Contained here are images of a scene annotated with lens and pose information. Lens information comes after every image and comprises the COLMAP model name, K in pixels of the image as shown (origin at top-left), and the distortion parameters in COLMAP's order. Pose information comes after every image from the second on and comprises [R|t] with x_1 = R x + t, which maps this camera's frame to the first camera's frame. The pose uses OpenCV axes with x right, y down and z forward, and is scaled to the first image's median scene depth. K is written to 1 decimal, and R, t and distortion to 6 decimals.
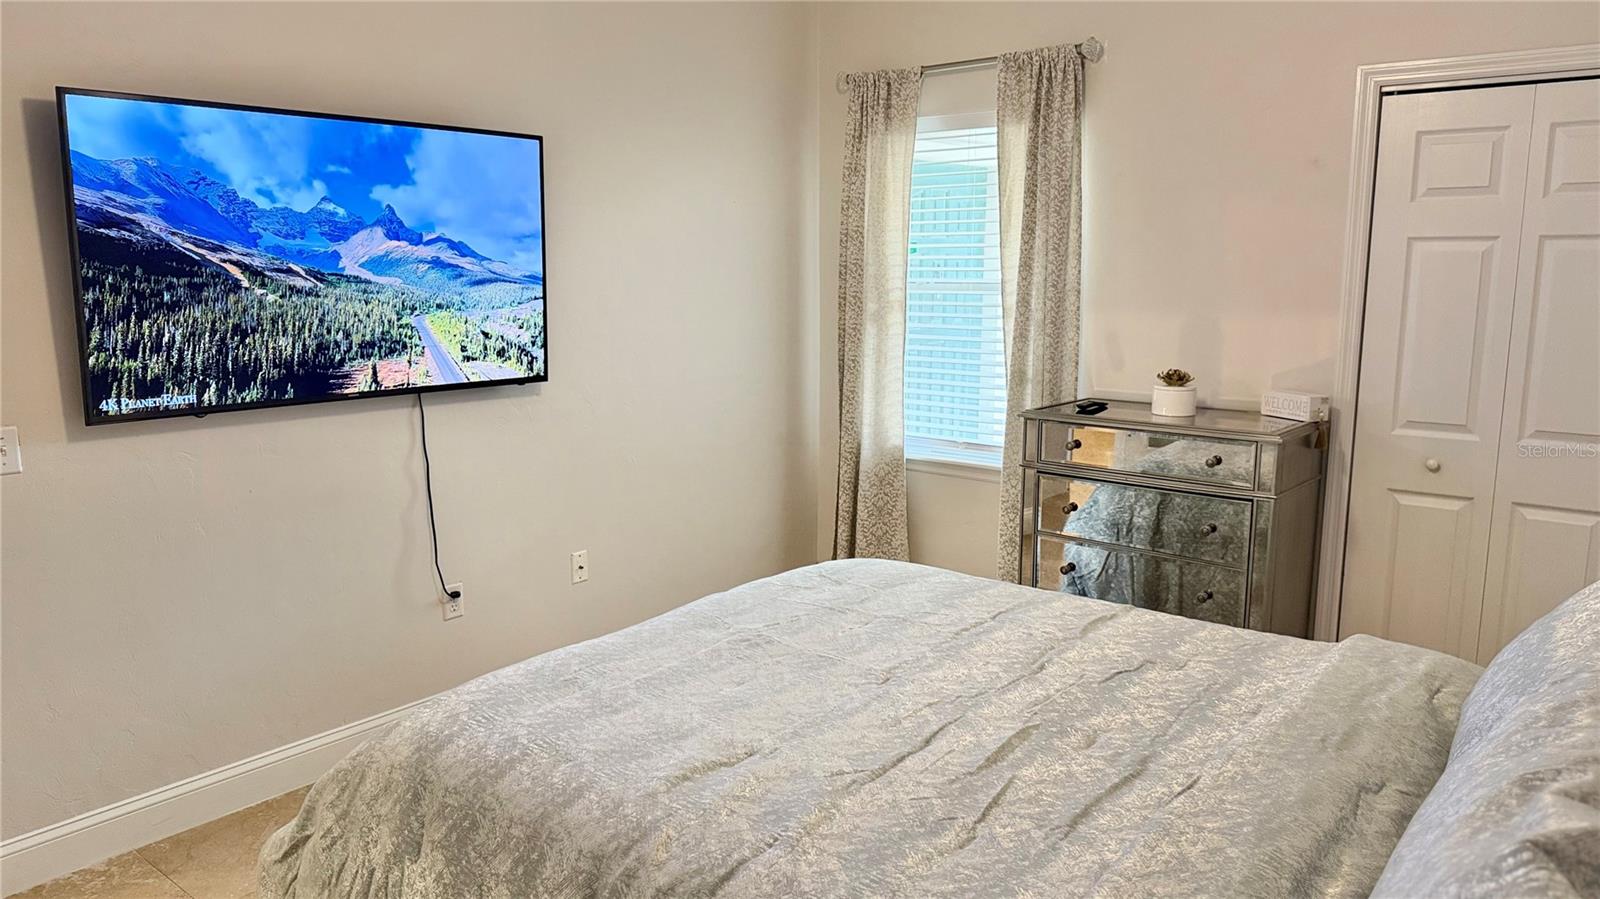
lens RADIAL K [[1108.2, 0, 800.0], [0, 1108.2, 449.5], [0, 0, 1]] dist [0.156562, -0.316817]
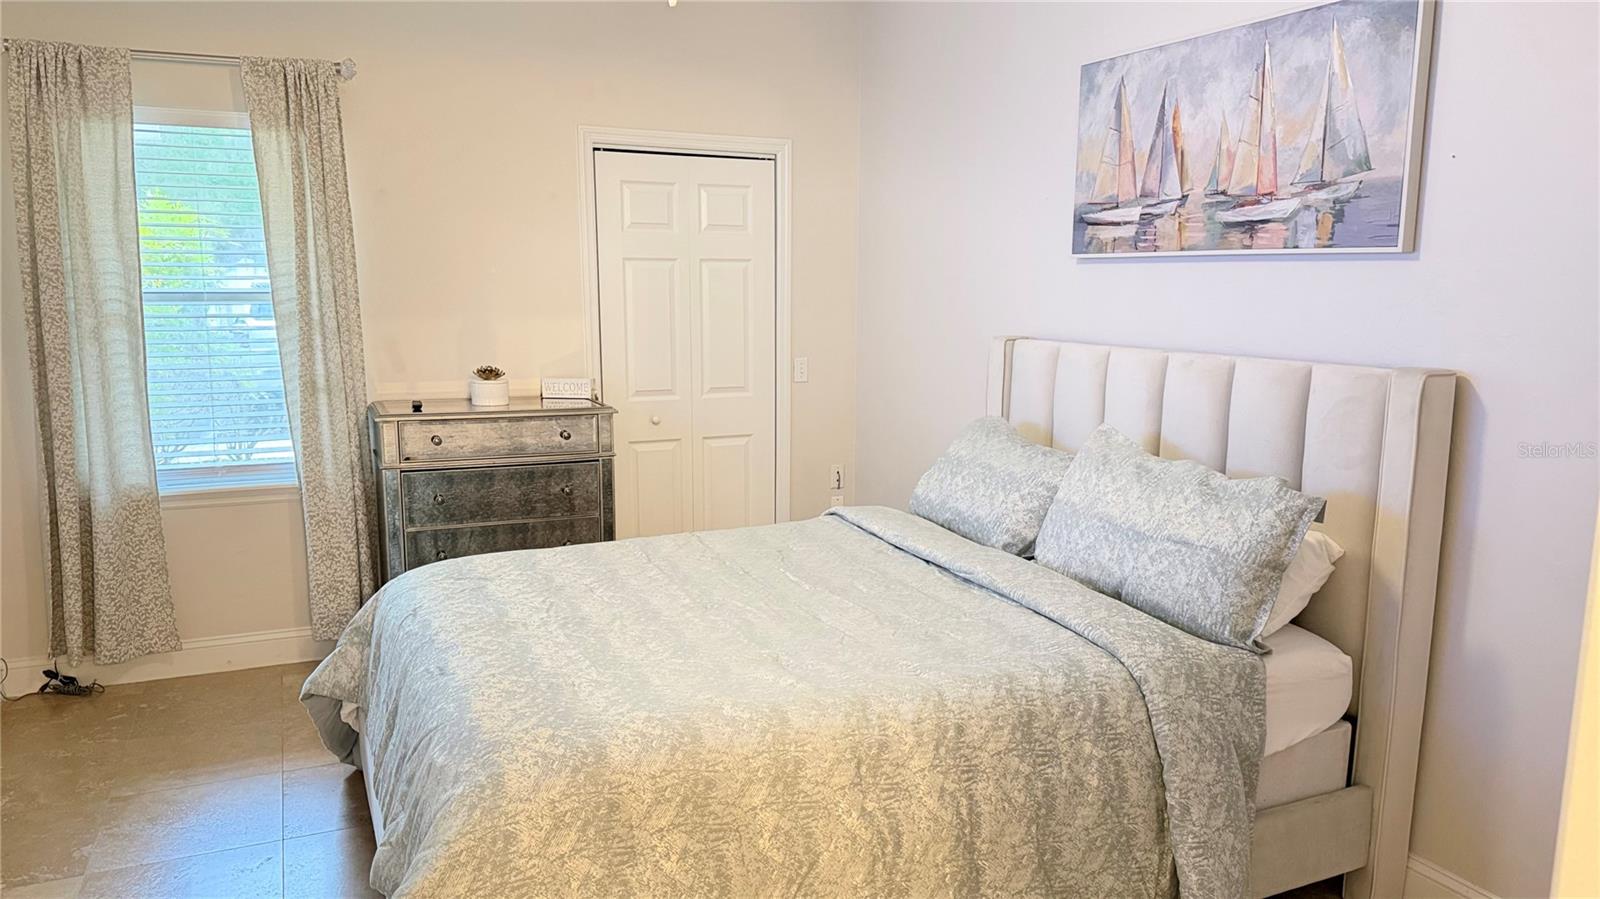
lens RADIAL K [[1113.8, 0, 803.6], [0, 1113.8, 480.2], [0, 0, 1]] dist [0.036450, -0.084684]
pose [[0.430088, -0.153864, 0.889579, -0.569677], [0.142212, 0.984614, 0.101545, -0.025737], [-0.891515, 0.082835, 0.445352, 0.201002]]
